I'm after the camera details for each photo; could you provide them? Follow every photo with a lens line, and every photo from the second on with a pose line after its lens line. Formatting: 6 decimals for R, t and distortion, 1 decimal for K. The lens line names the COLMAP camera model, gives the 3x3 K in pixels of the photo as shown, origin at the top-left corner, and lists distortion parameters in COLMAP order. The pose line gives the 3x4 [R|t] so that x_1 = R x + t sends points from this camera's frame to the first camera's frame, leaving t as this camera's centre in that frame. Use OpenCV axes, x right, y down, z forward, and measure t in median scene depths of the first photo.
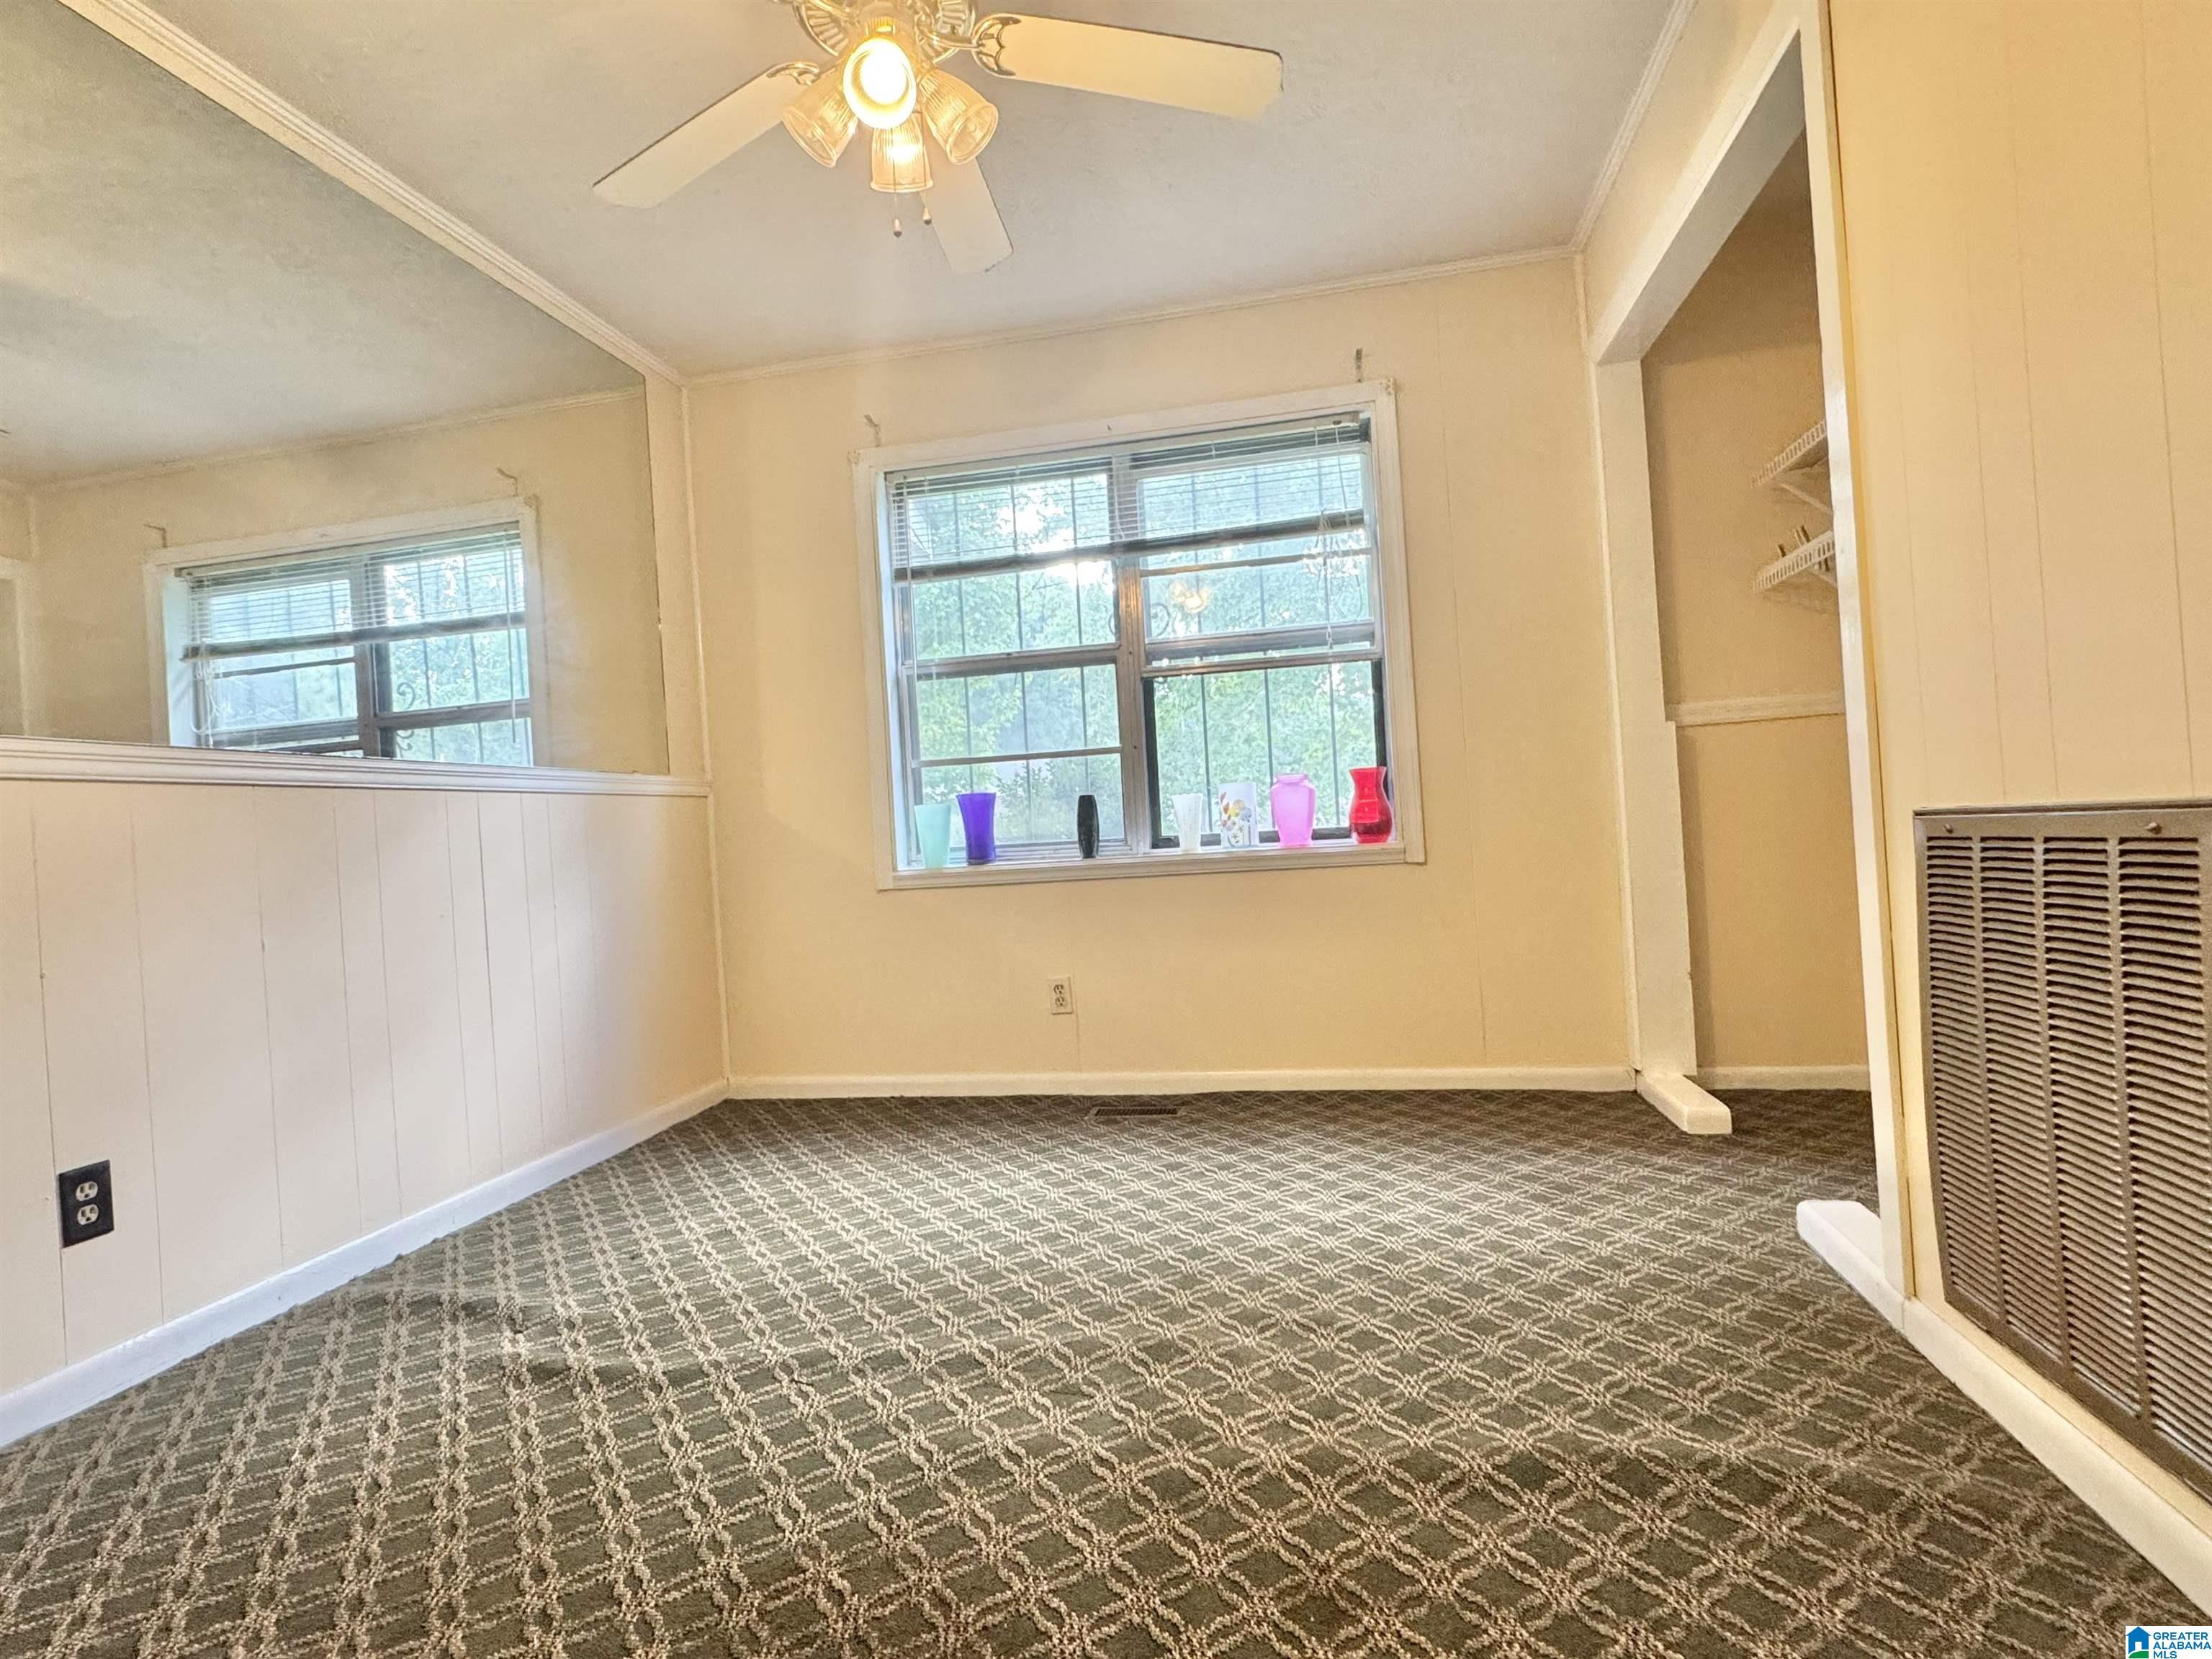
lens RADIAL K [[1091.6, 0, 1102.8], [0, 1091.6, 832.1], [0, 0, 1]] dist [0.000389, 0.000025]
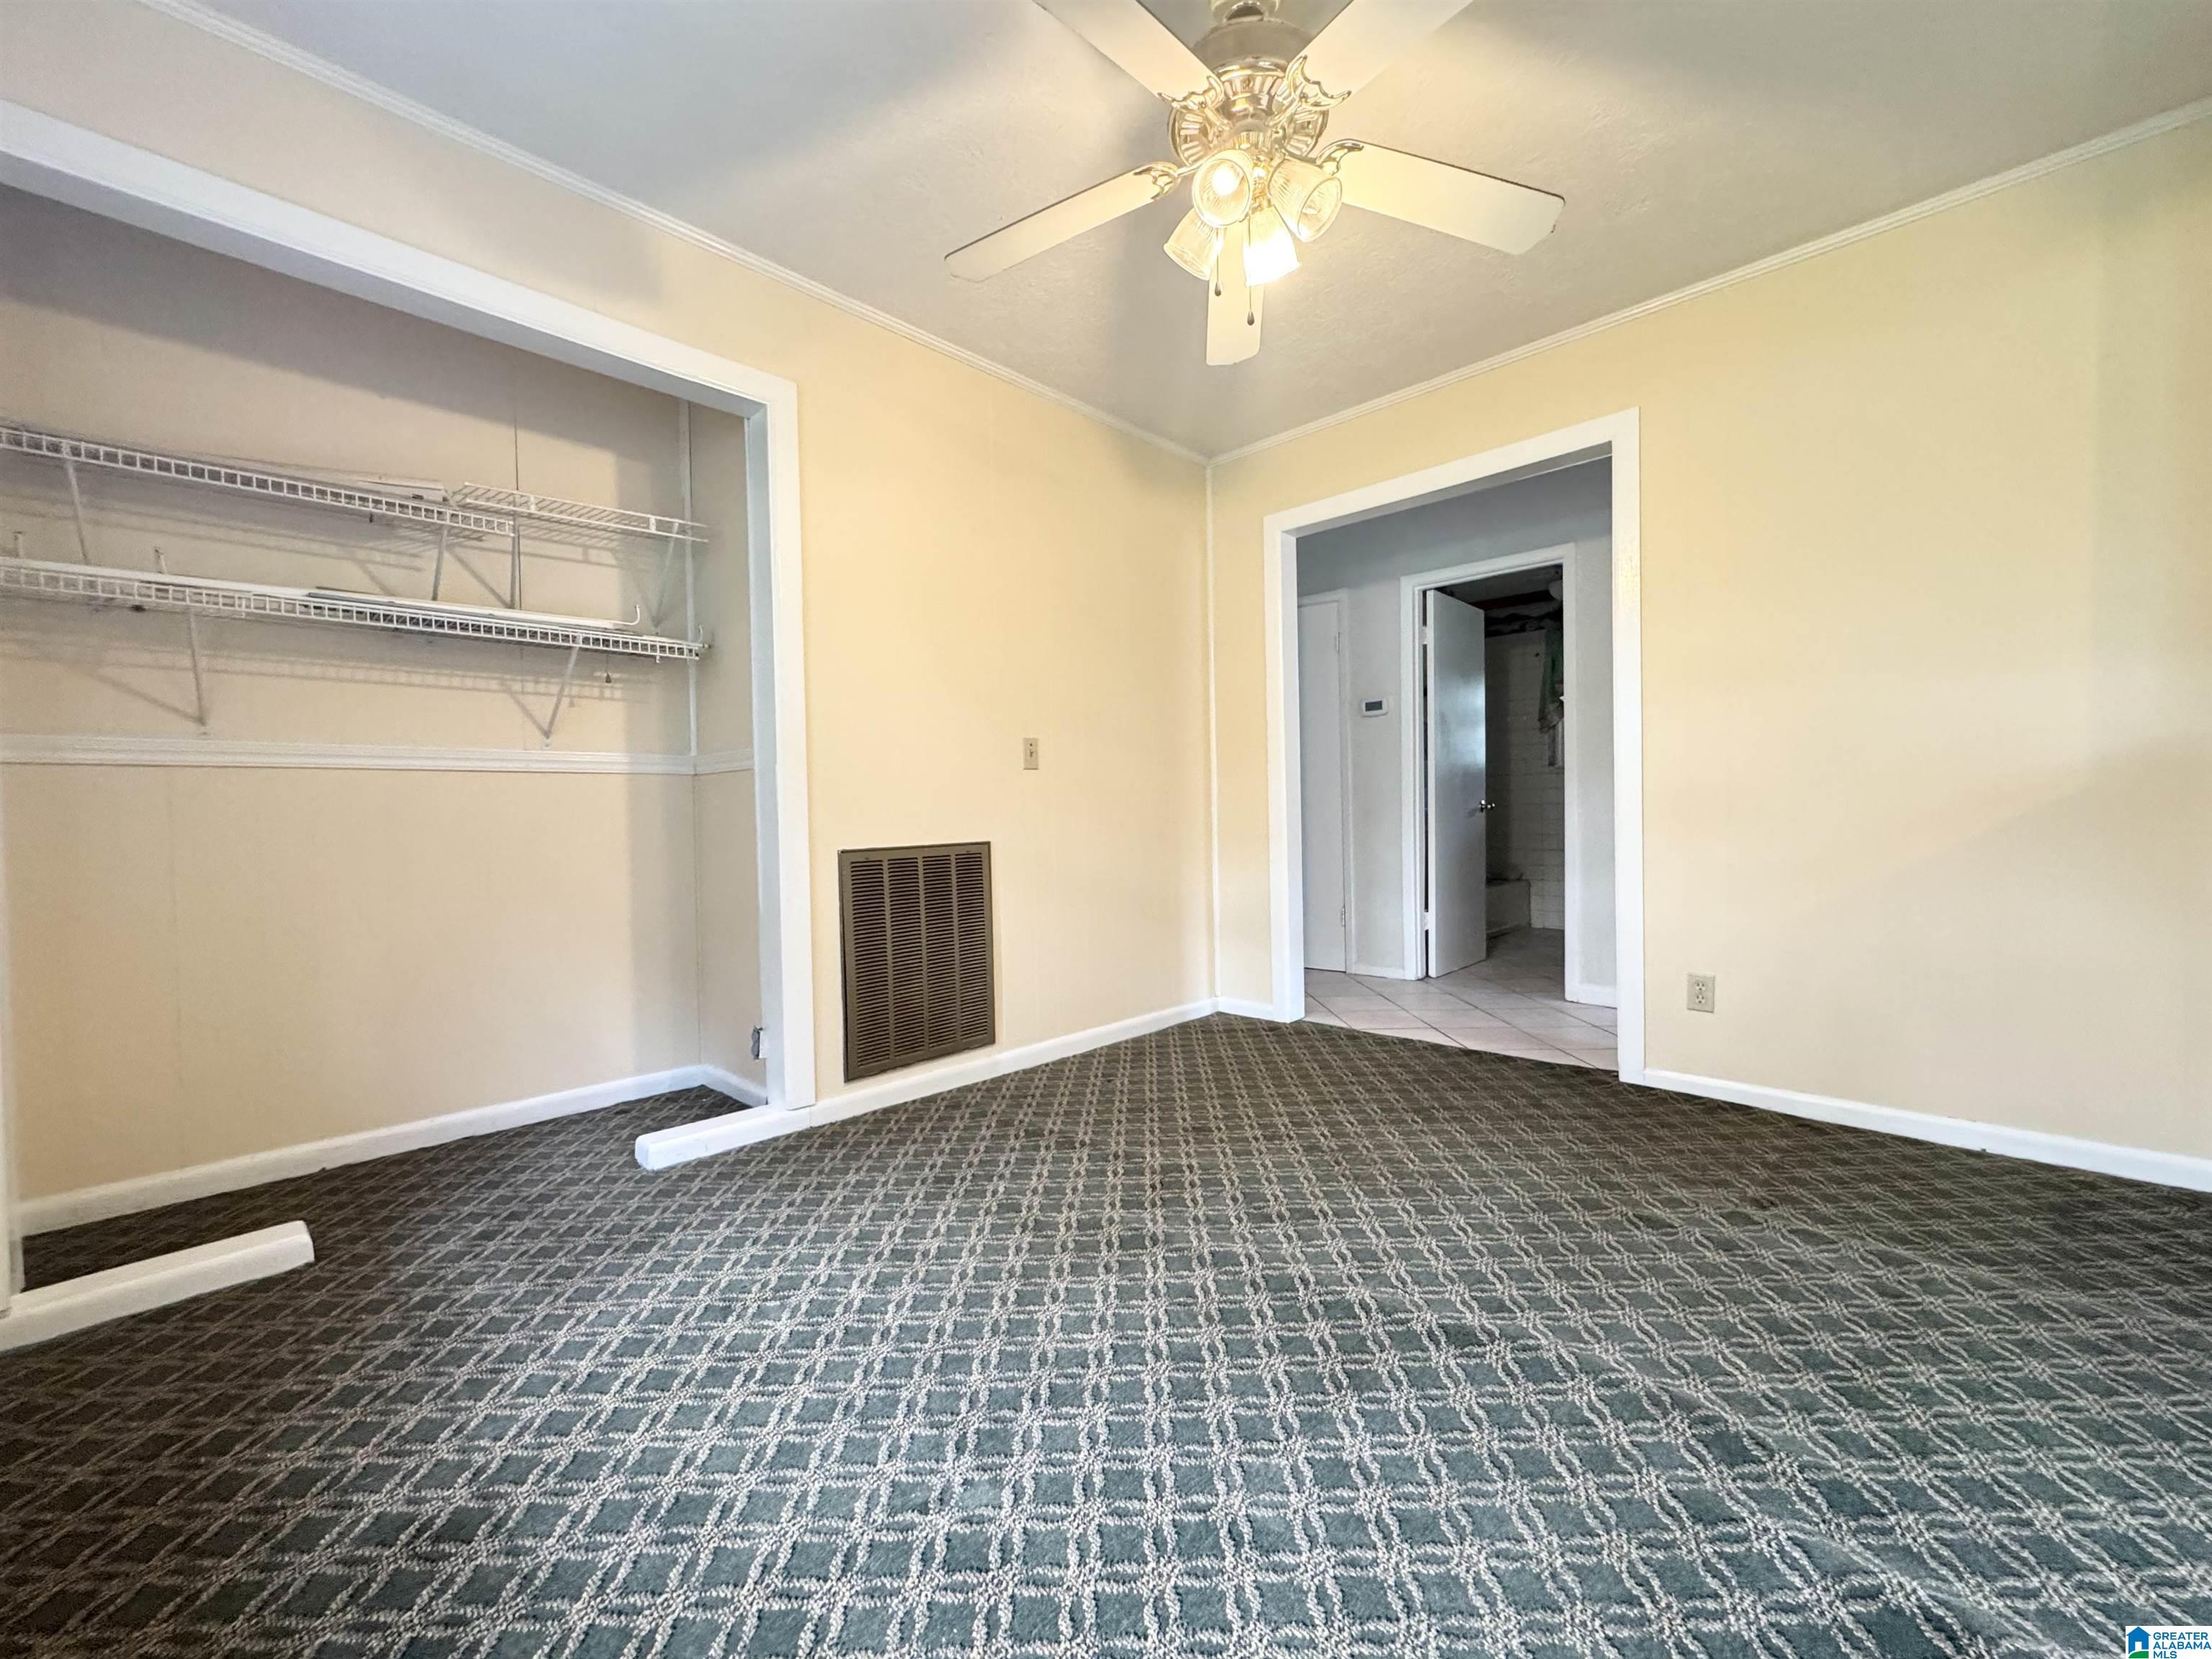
lens RADIAL K [[880.1, 0, 1100.5], [0, 880.1, 830.9], [0, 0, 1]] dist [-0.001794, -0.000011]
pose [[-0.830456, 0.060913, 0.553744, -0.392178], [0.066122, 0.997755, -0.010591, -0.003961], [-0.553146, 0.027819, -0.832620, 1.367493]]
